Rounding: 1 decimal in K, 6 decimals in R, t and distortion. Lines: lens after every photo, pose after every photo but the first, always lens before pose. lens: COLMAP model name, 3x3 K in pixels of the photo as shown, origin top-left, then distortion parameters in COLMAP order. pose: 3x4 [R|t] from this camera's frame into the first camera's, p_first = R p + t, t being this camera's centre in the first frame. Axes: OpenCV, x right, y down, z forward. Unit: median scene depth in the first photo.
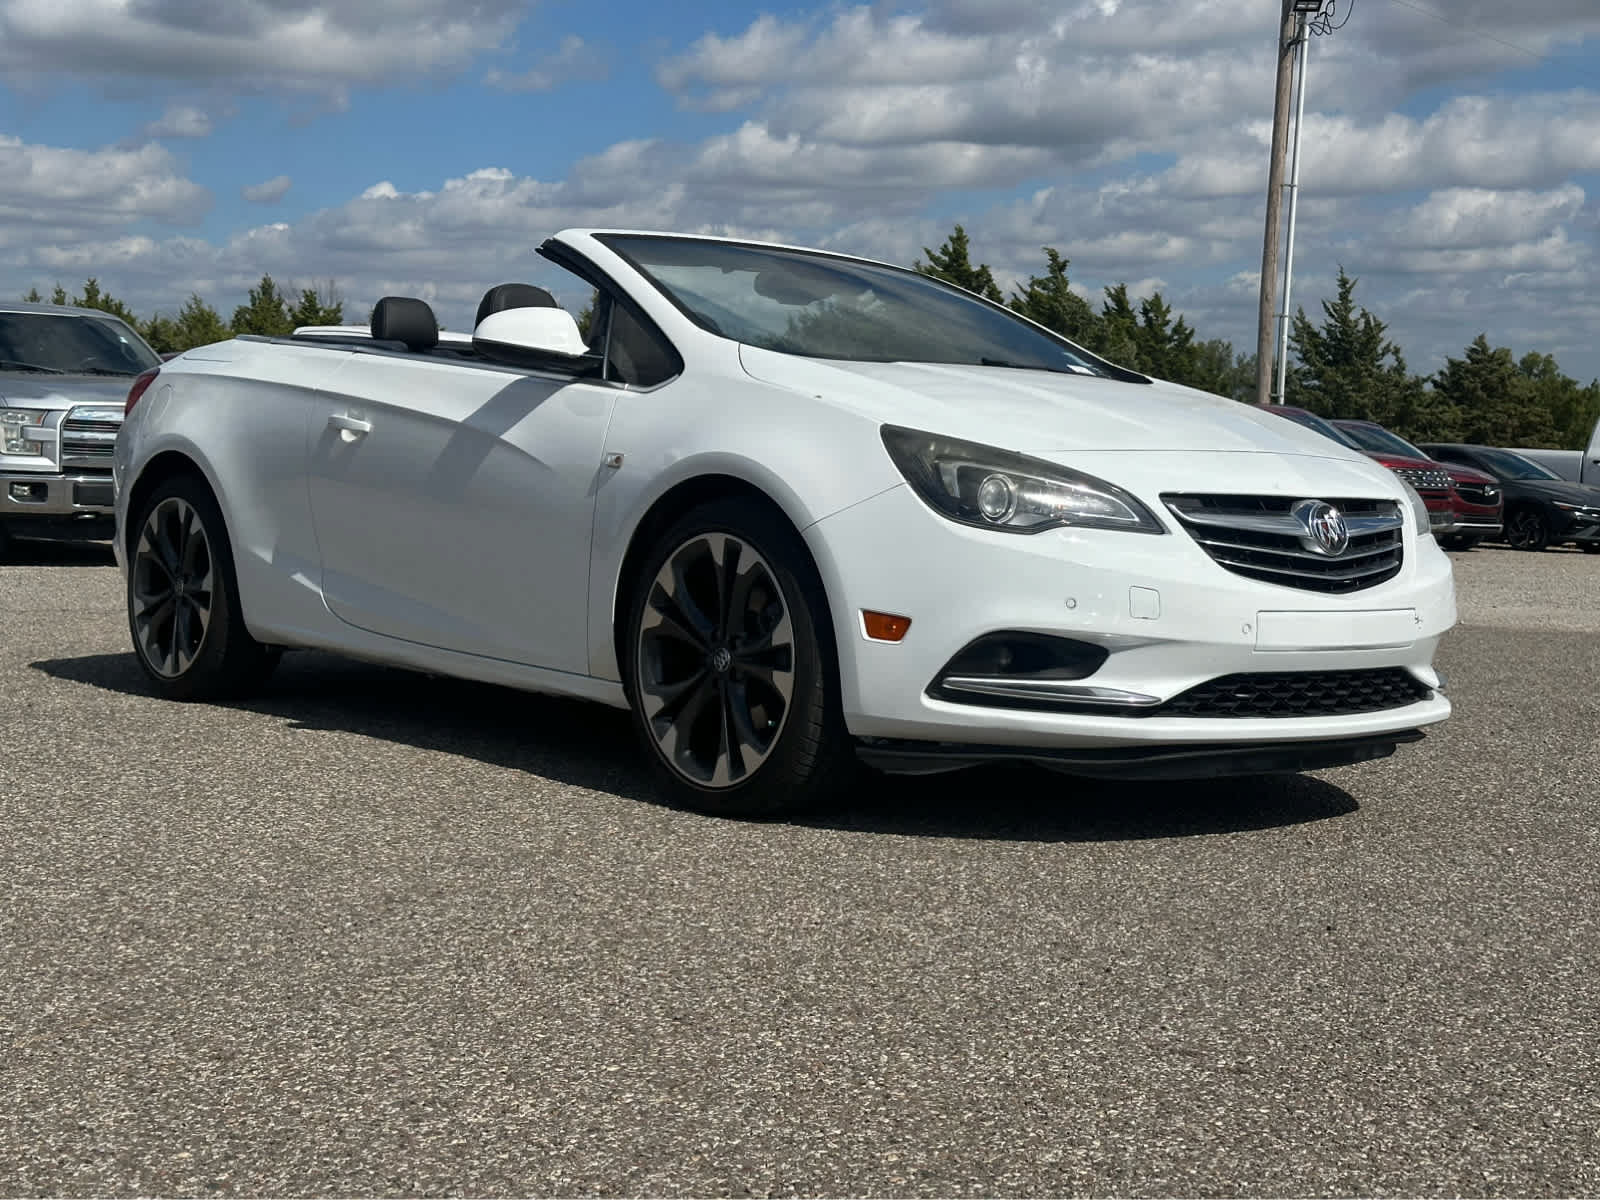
lens RADIAL K [[2267.2, 0, 813.2], [0, 2267.2, 604.8], [0, 0, 1]] dist [0.096217, 0.000000]
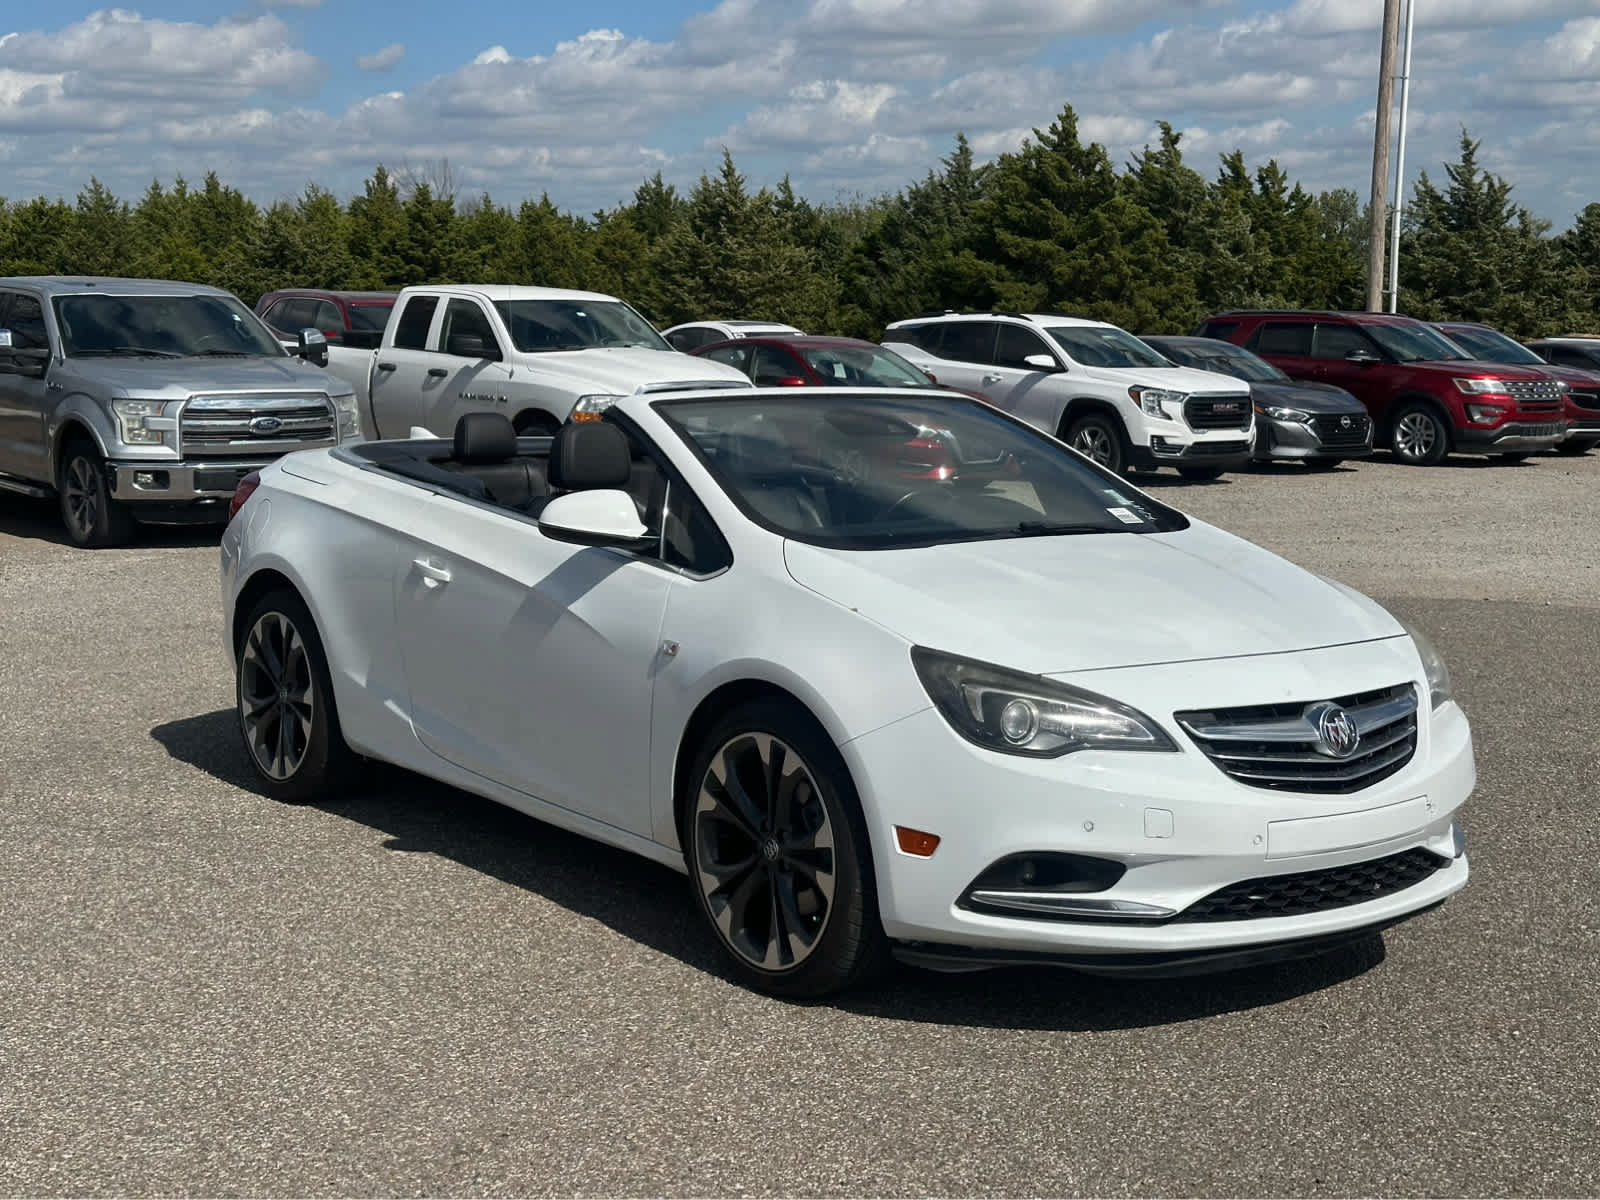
lens RADIAL K [[2267.2, 0, 803.3], [0, 2267.2, 584.2], [0, 0, 1]] dist [0.096217, 0.000000]
pose [[0.998106, -0.018288, -0.058742, 0.035349], [0.021508, 0.998274, 0.054654, -0.139749], [0.057641, -0.055814, 0.996776, -0.054286]]
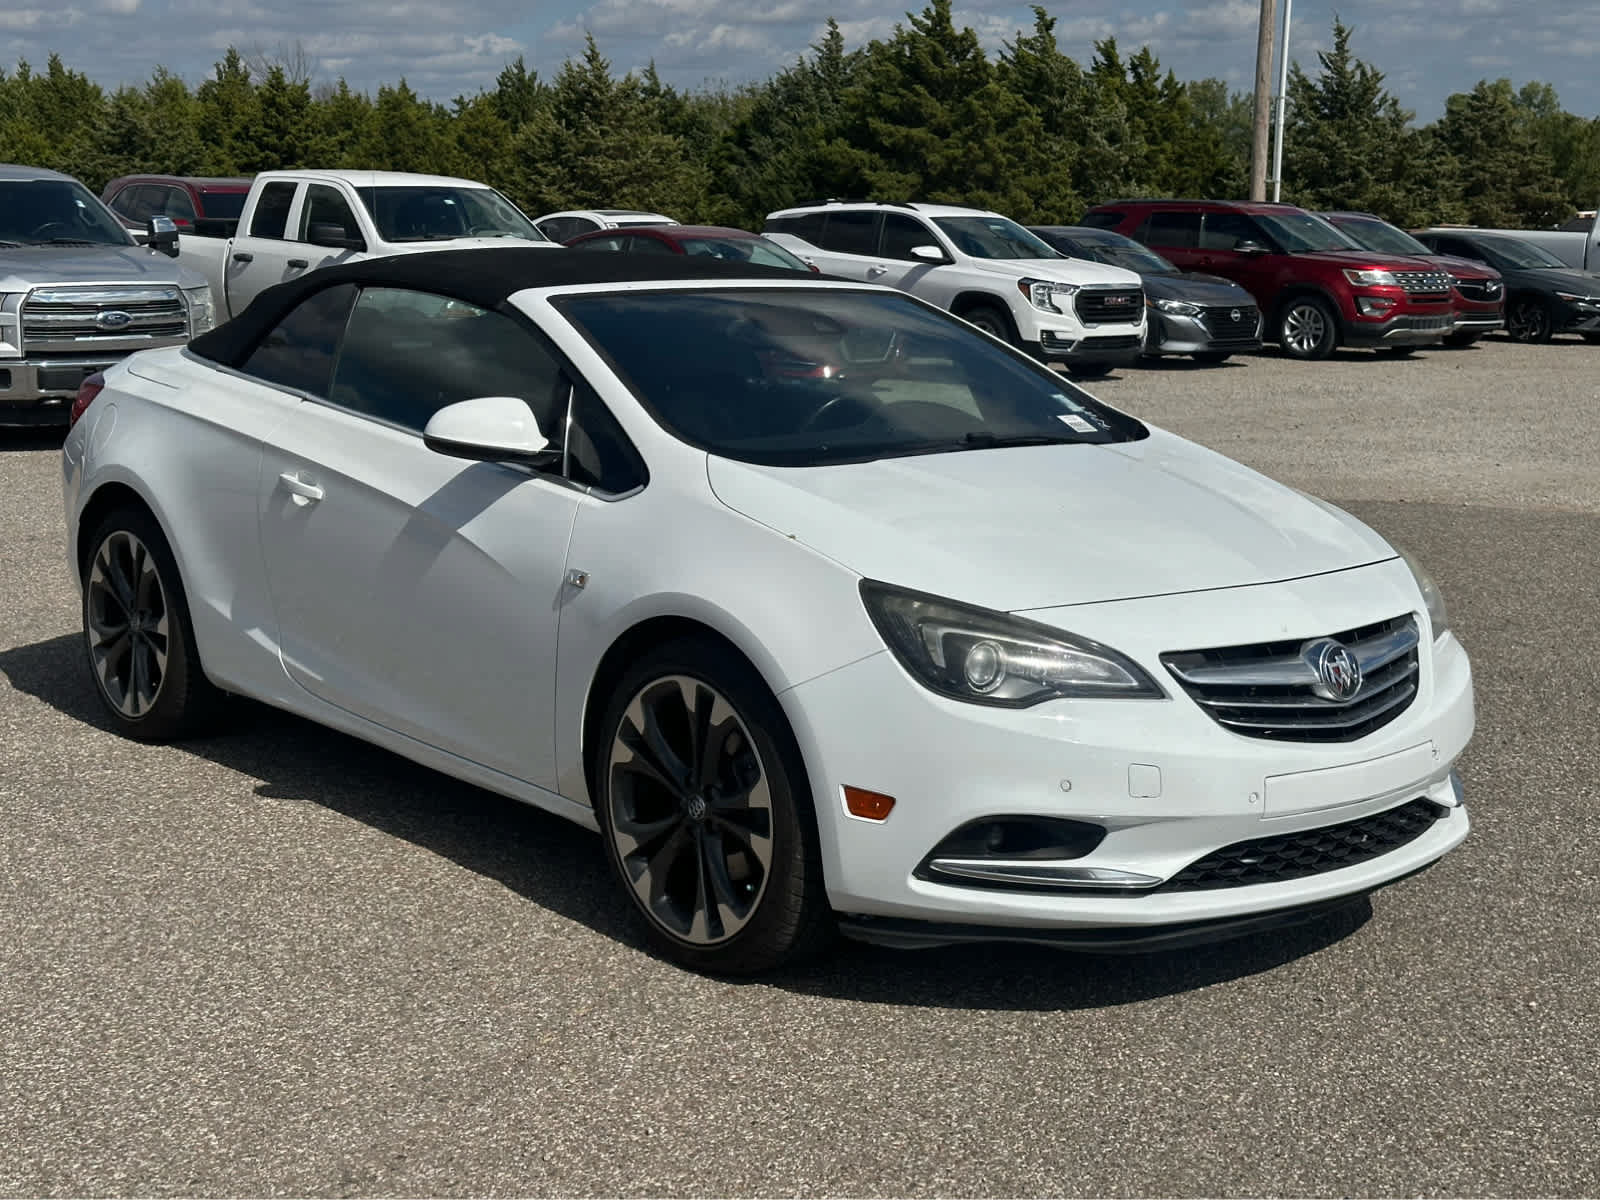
lens RADIAL K [[2267.2, 0, 778.9], [0, 2267.2, 592.7], [0, 0, 1]] dist [0.096217, 0.000000]
pose [[0.999675, -0.022551, -0.011900, 0.006481], [0.023687, 0.994080, 0.106035, -0.144552], [0.009439, -0.106282, 0.994291, 0.059440]]
